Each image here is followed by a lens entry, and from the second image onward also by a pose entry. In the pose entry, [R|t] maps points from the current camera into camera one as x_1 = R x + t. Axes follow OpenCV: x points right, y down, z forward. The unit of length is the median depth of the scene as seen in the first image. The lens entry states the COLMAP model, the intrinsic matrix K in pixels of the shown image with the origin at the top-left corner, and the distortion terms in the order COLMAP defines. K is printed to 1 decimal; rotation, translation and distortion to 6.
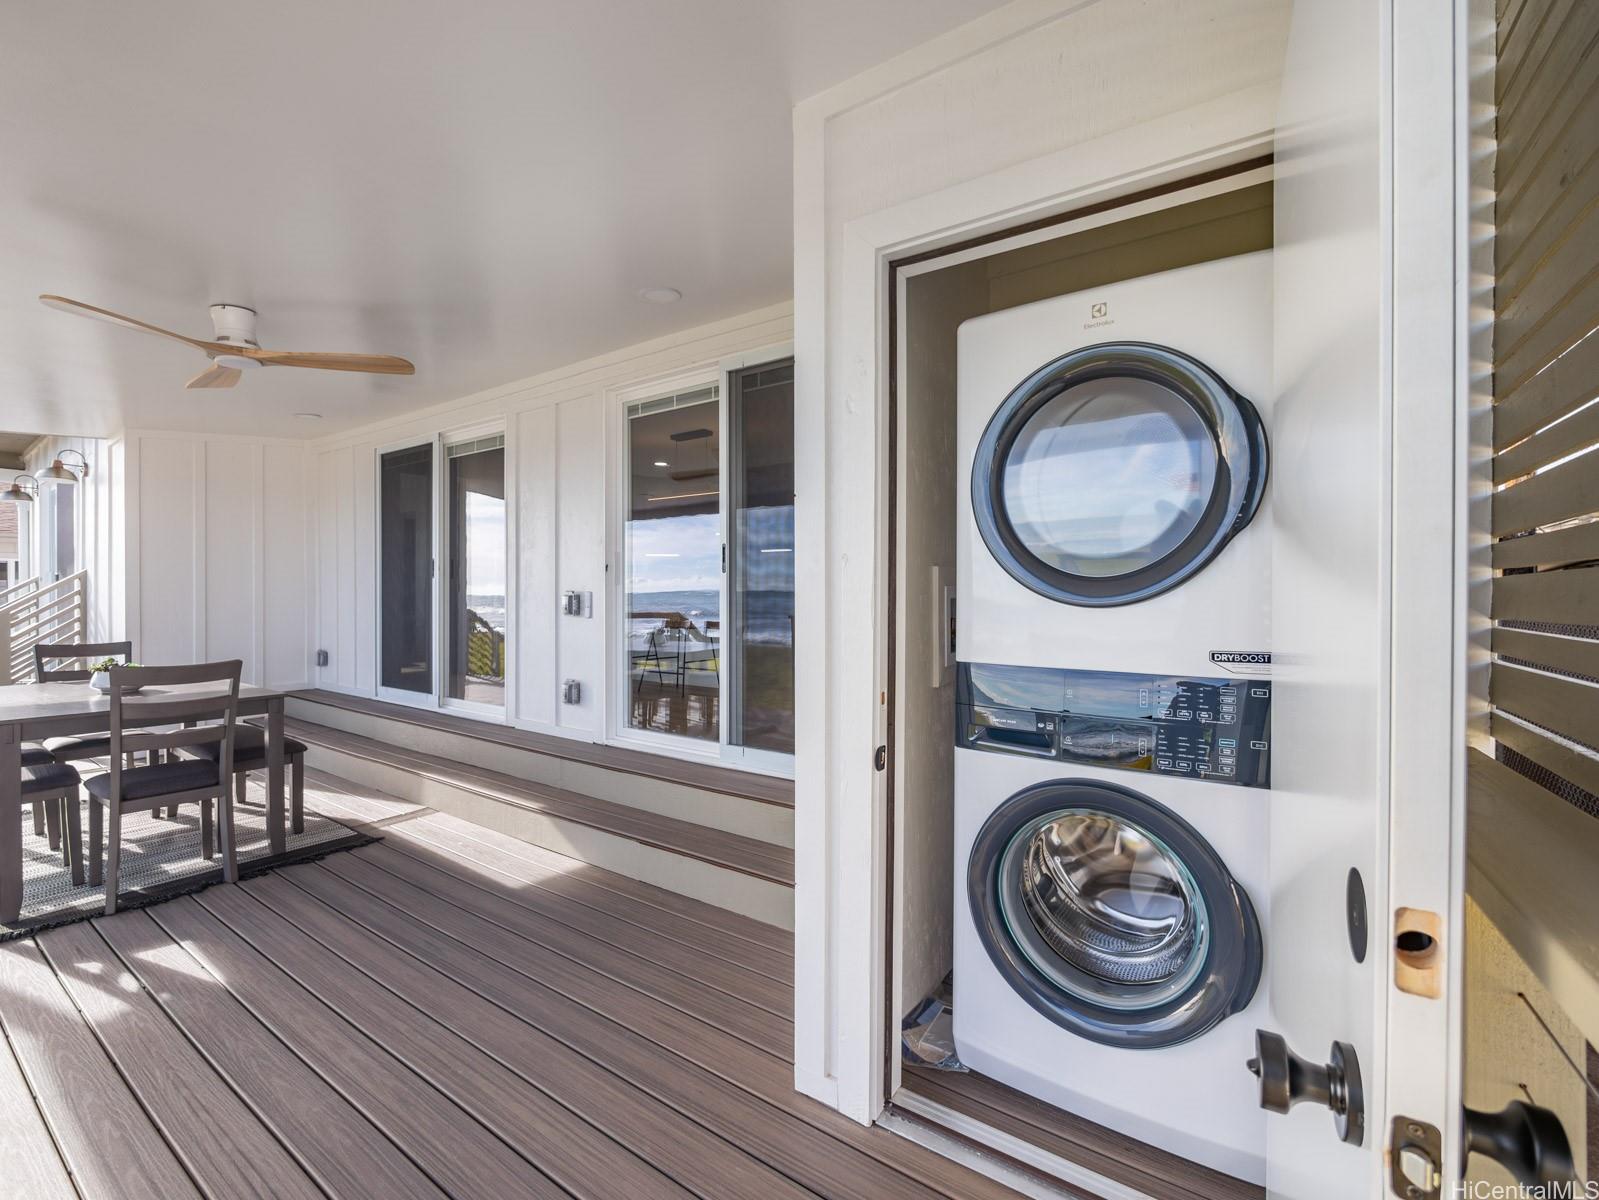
lens RADIAL K [[655.6, 0, 792.7], [0, 655.6, 602.9], [0, 0, 1]] dist [0.002291, -0.000317]
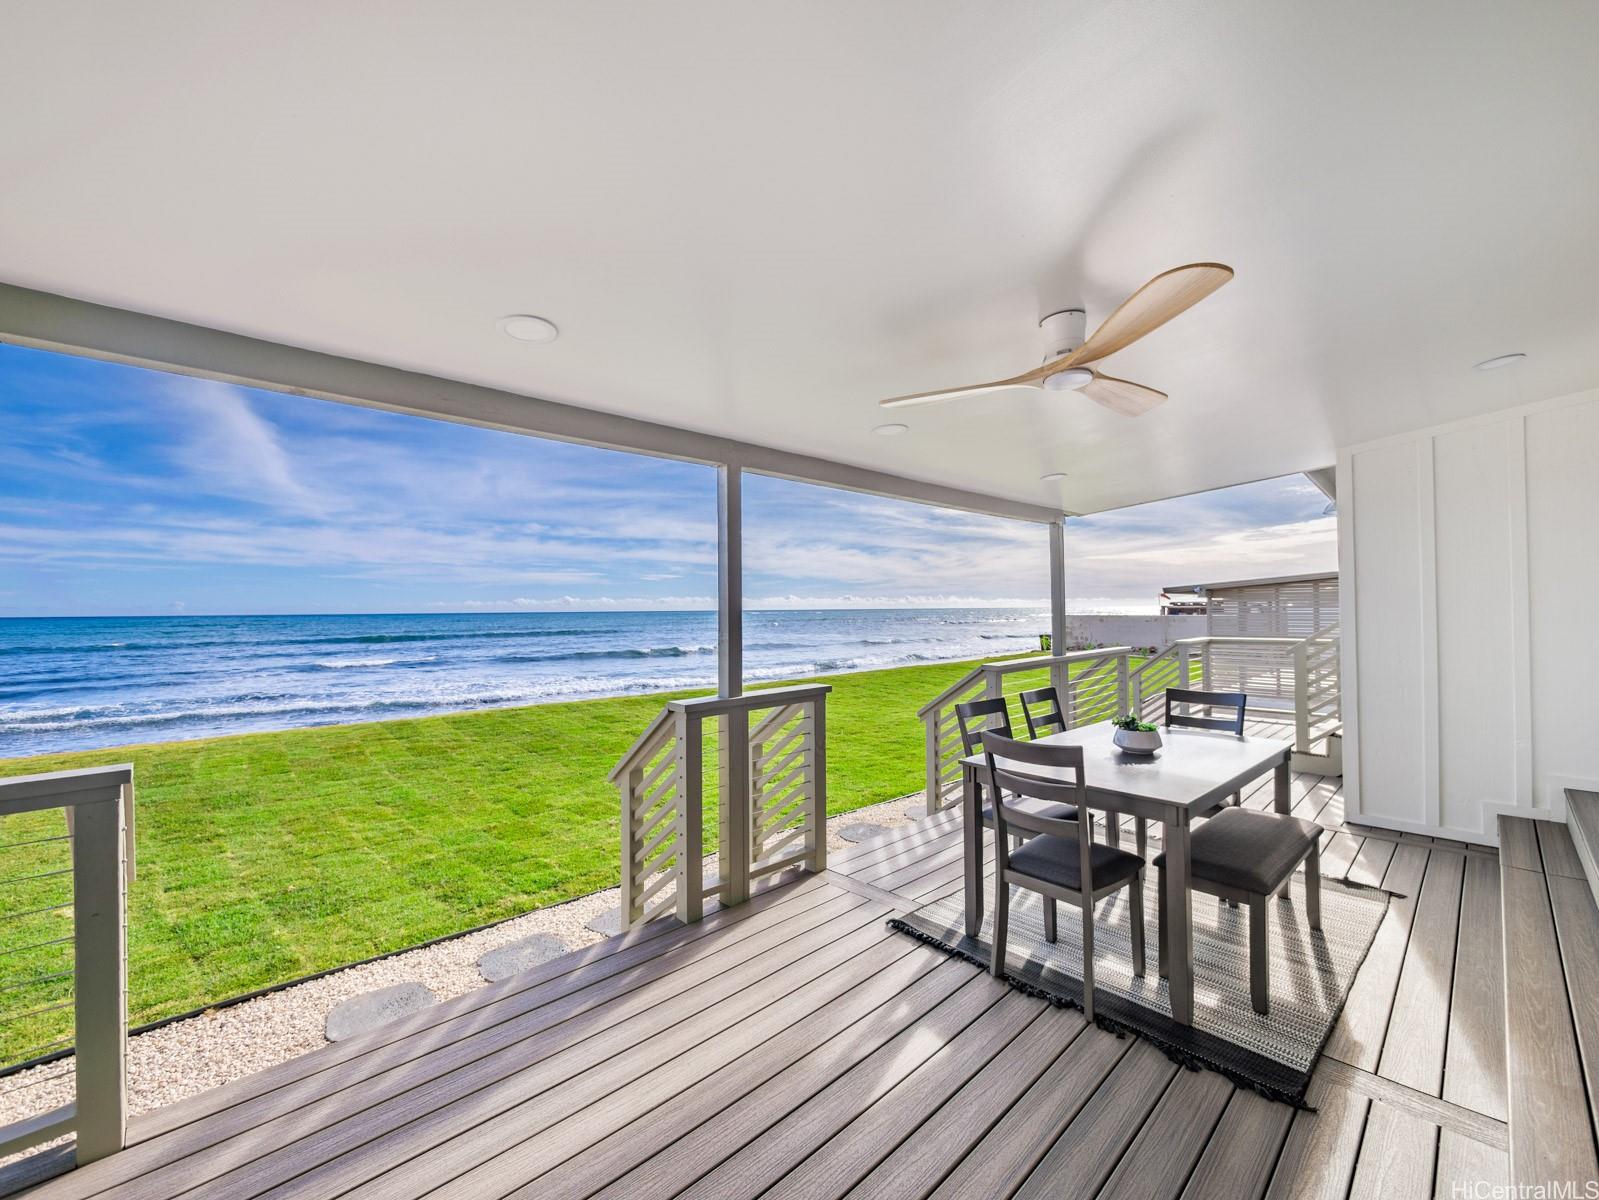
lens RADIAL K [[655.6, 0, 792.7], [0, 655.6, 602.9], [0, 0, 1]] dist [0.002291, -0.000317]
pose [[-0.216117, -0.019671, -0.976169, 0.020103], [0.001542, 0.999789, -0.020489, -0.063497], [0.976366, -0.005934, -0.216041, 0.747472]]
